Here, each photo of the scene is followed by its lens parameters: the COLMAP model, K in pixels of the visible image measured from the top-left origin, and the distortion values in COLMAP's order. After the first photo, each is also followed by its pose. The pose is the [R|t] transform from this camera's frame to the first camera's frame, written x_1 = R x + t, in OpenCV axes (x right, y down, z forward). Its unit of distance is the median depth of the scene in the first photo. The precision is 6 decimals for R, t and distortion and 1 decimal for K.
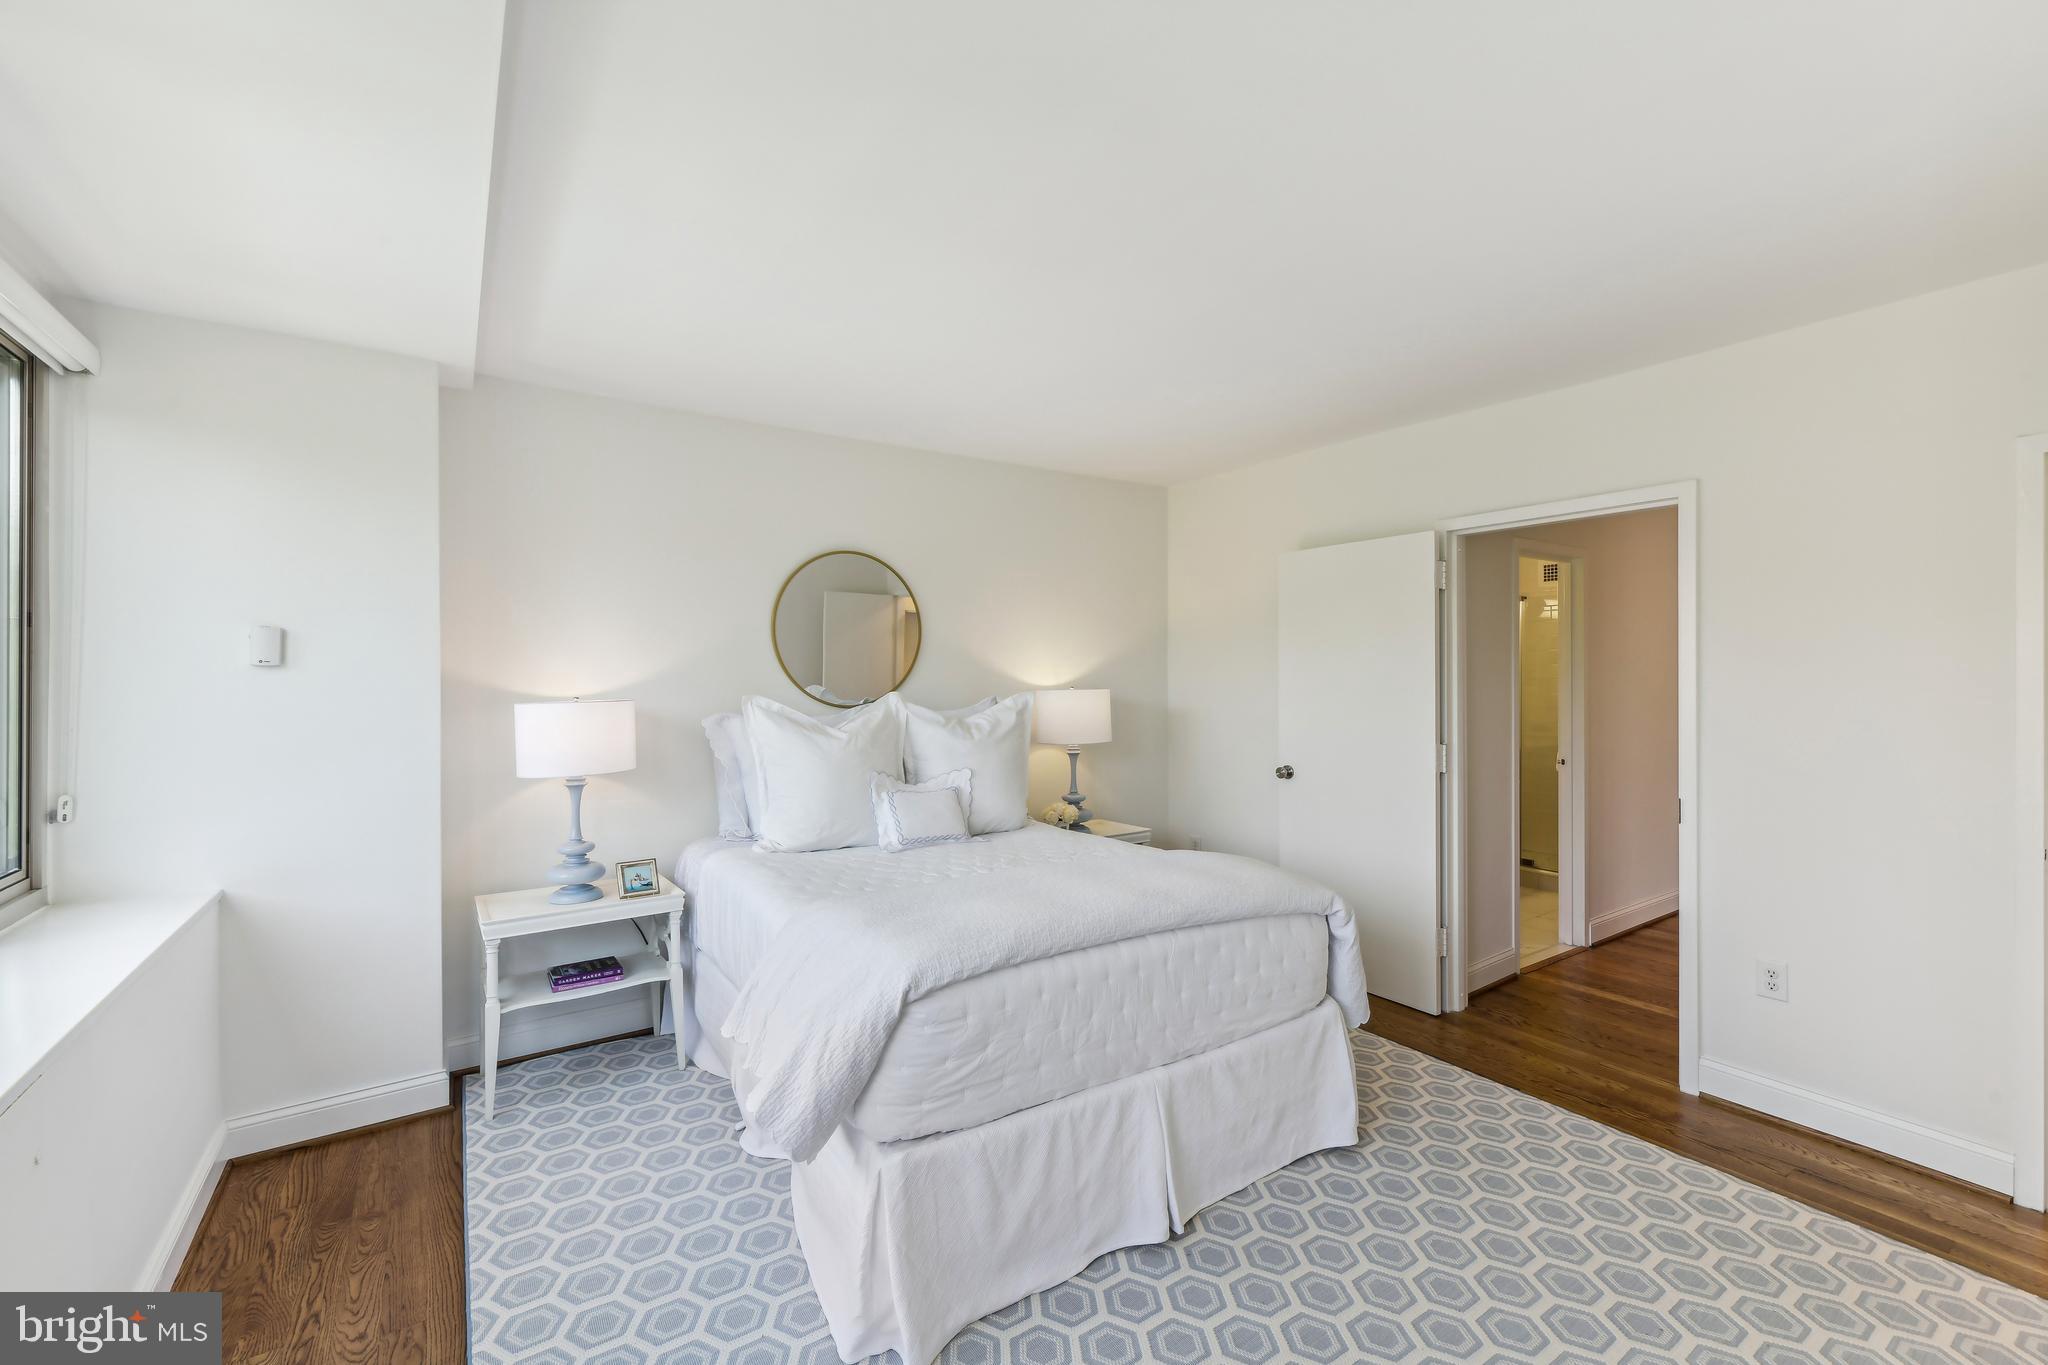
lens RADIAL K [[843.1, 0, 1029.7], [0, 843.1, 670.0], [0, 0, 1]] dist [-0.000326, -0.000258]
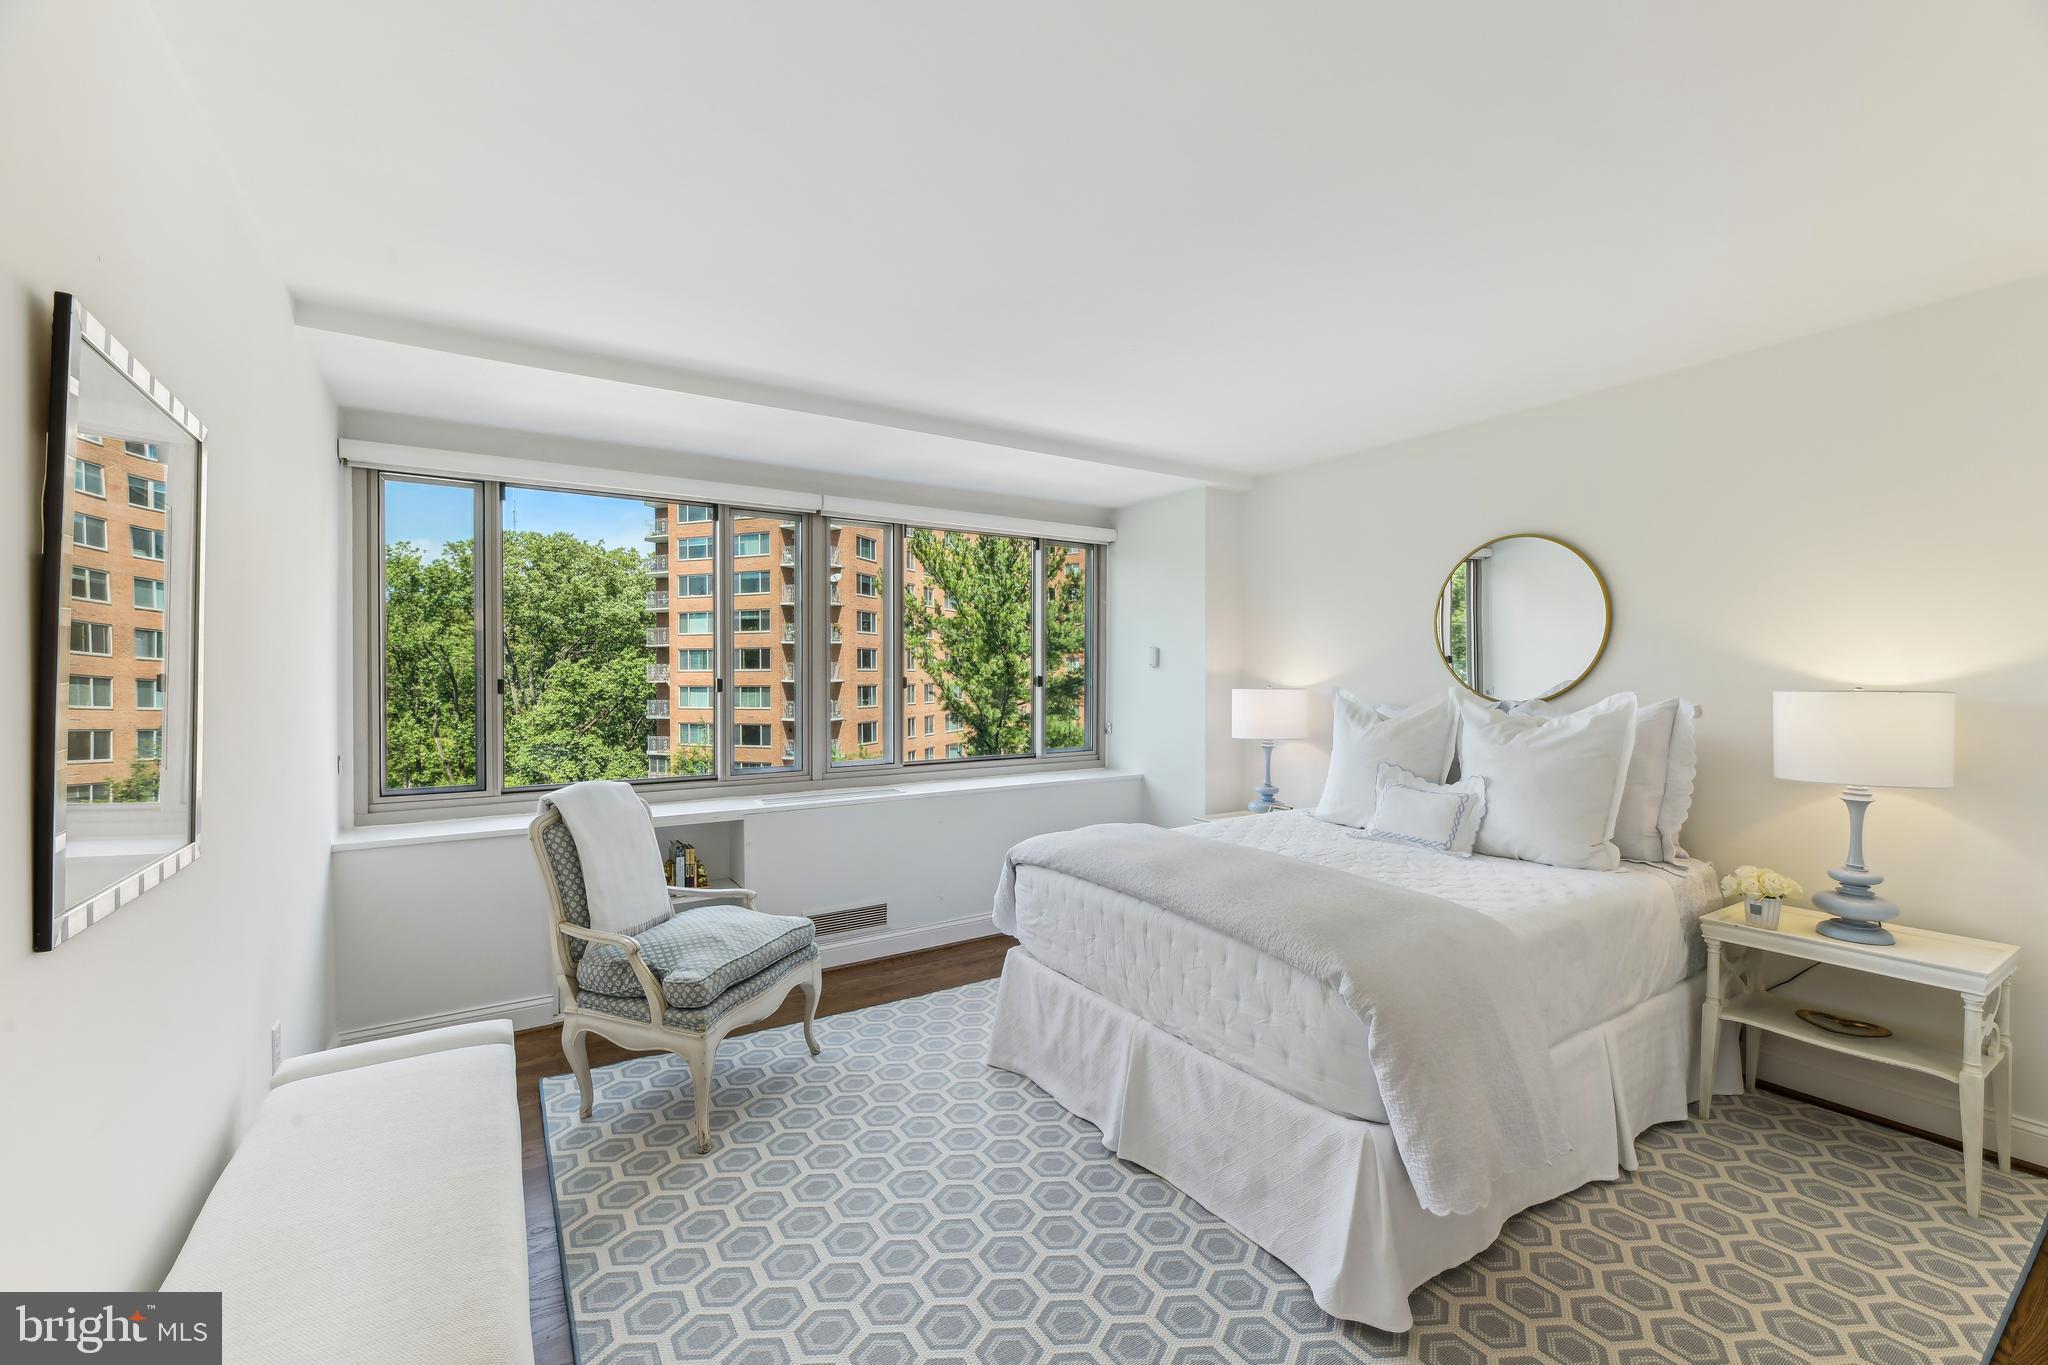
lens RADIAL K [[843.1, 0, 1029.7], [0, 843.1, 670.0], [0, 0, 1]] dist [-0.000326, -0.000258]
pose [[-0.021772, -0.003349, -0.999757, 1.122772], [0.015091, 0.999879, -0.003678, 0.005827], [0.999649, -0.015168, -0.021719, 0.770216]]
